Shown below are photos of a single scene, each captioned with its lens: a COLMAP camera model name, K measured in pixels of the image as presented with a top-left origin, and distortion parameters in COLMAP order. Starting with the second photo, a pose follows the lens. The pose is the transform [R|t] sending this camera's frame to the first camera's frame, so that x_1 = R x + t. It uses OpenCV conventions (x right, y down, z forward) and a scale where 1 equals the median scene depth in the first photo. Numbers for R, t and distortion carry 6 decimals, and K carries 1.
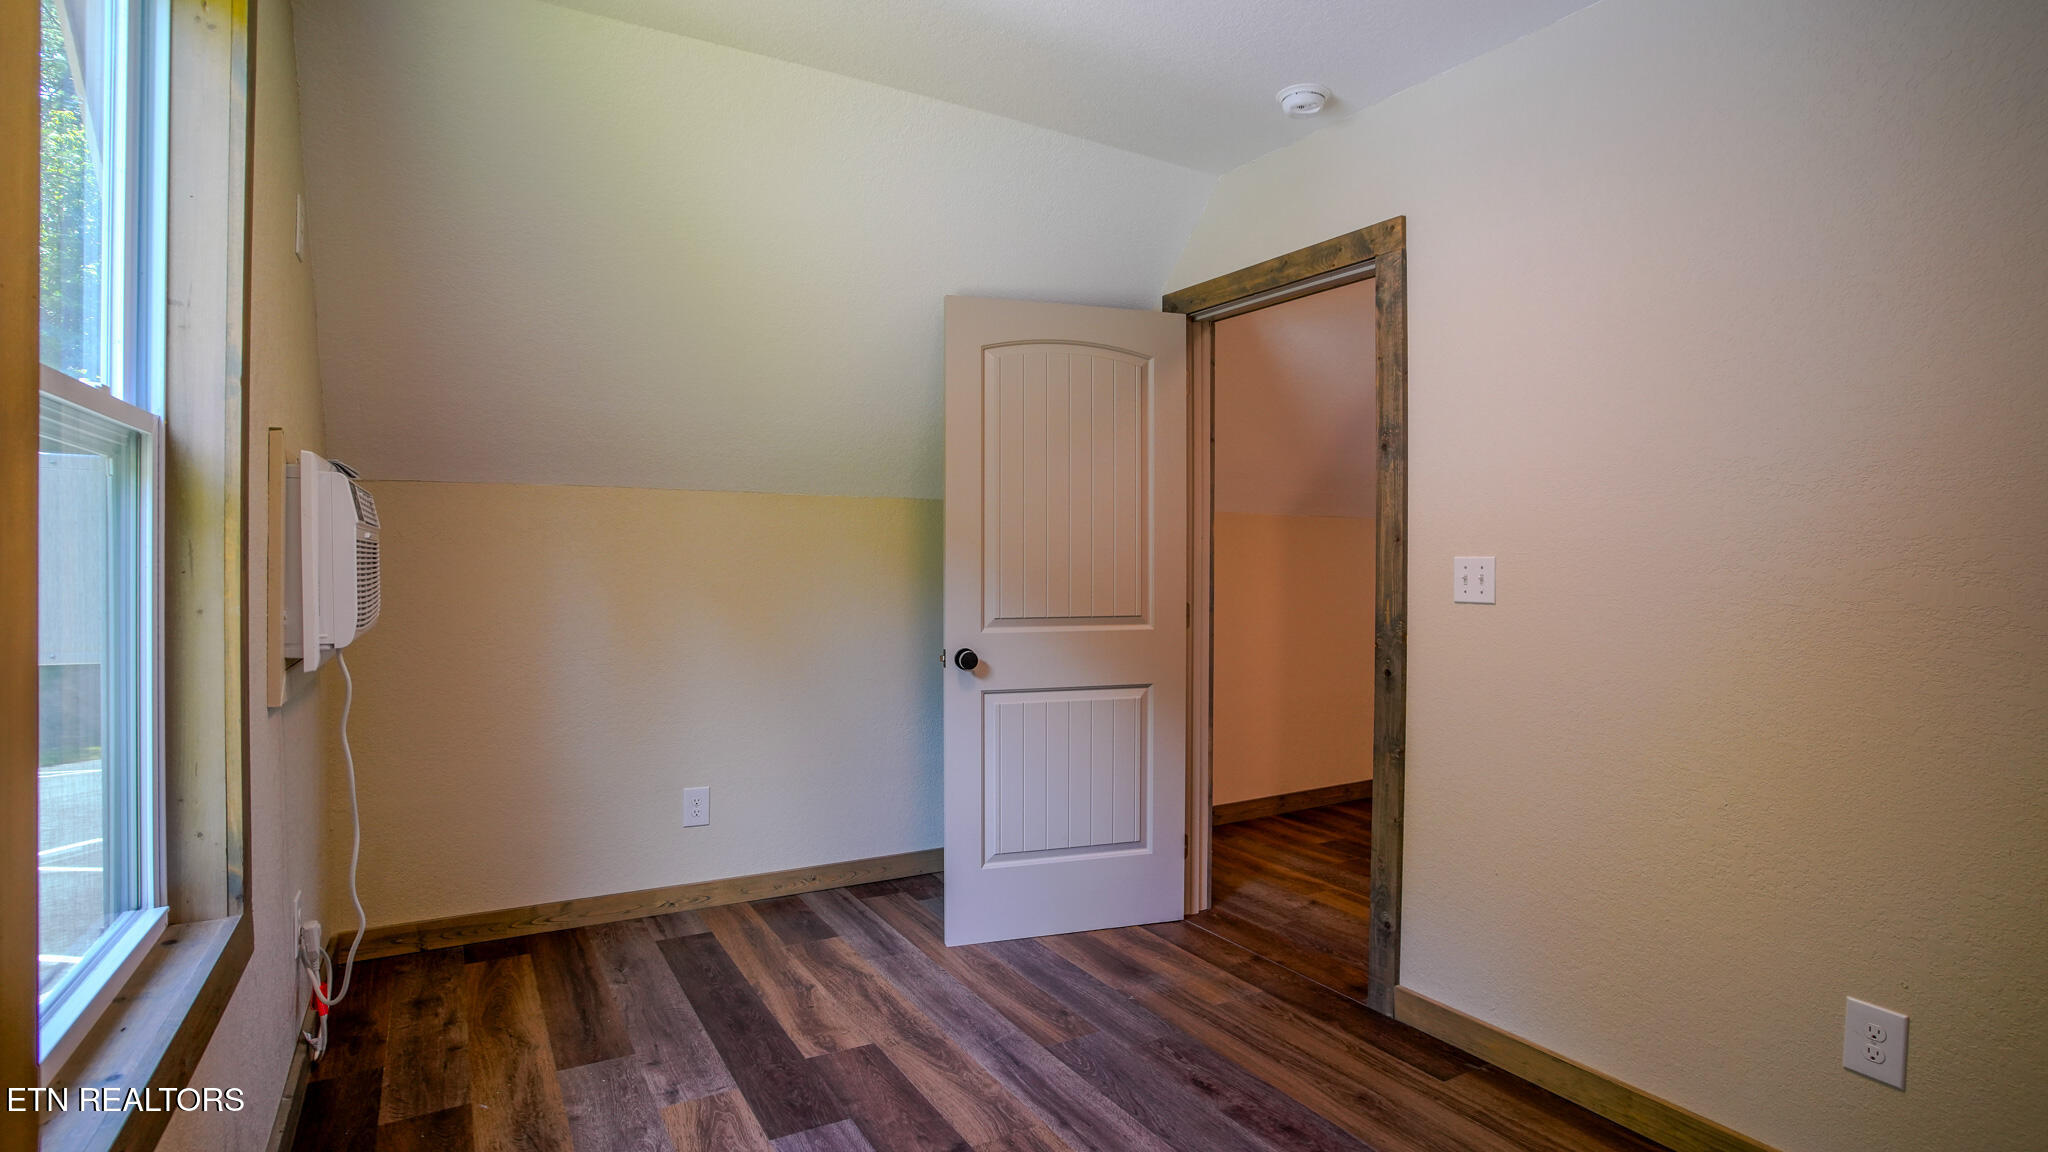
lens RADIAL K [[1019.2, 0, 1030.4], [0, 1019.2, 568.9], [0, 0, 1]] dist [-0.067027, 0.028658]
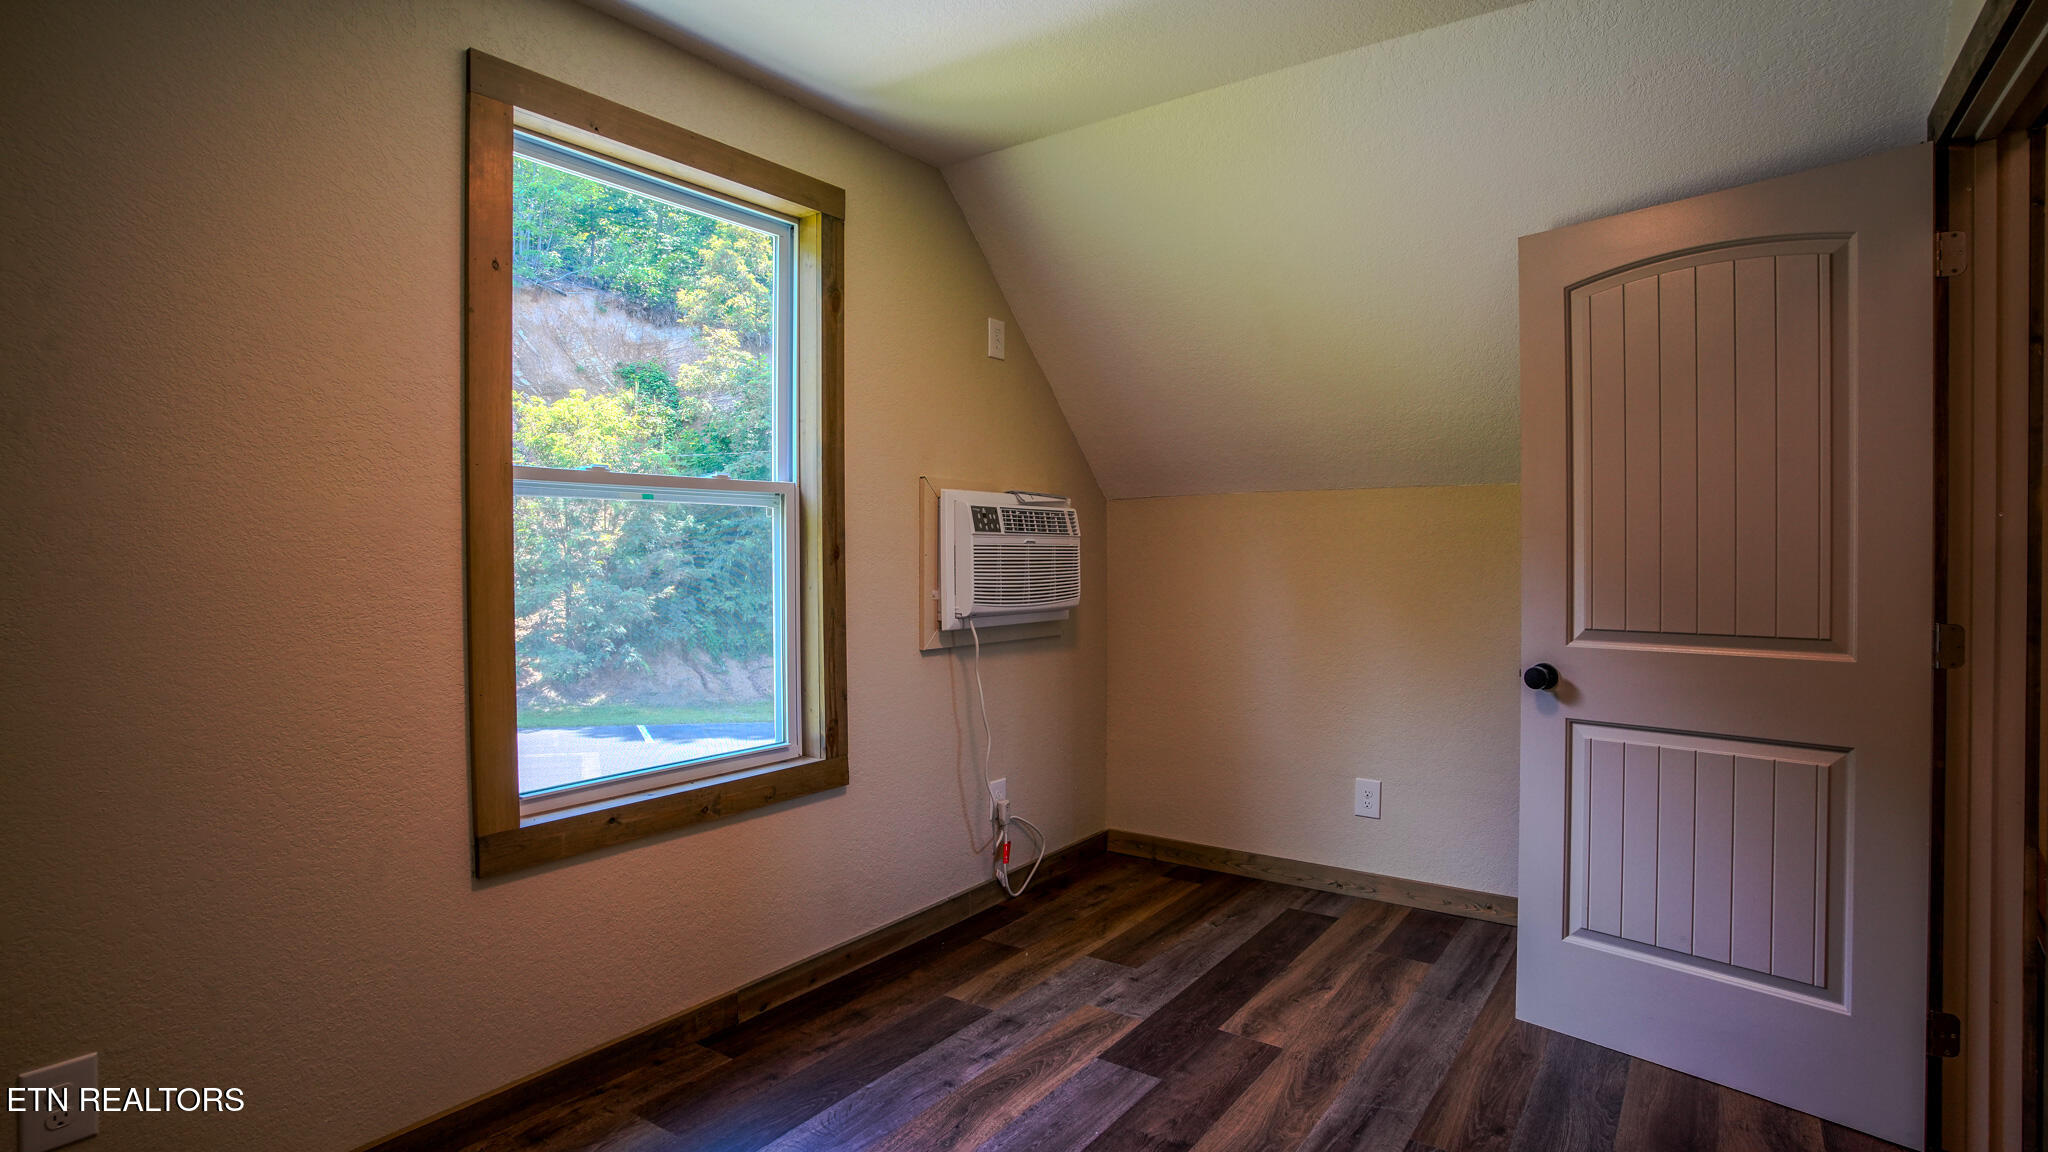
lens RADIAL K [[1019.2, 0, 1025.9], [0, 1019.2, 568.3], [0, 0, 1]] dist [-0.067027, 0.028658]
pose [[0.401107, 0.004465, -0.916020, 0.524394], [-0.002795, 0.999989, 0.003650, 0.000256], [0.916027, 0.001096, 0.401115, 0.309993]]
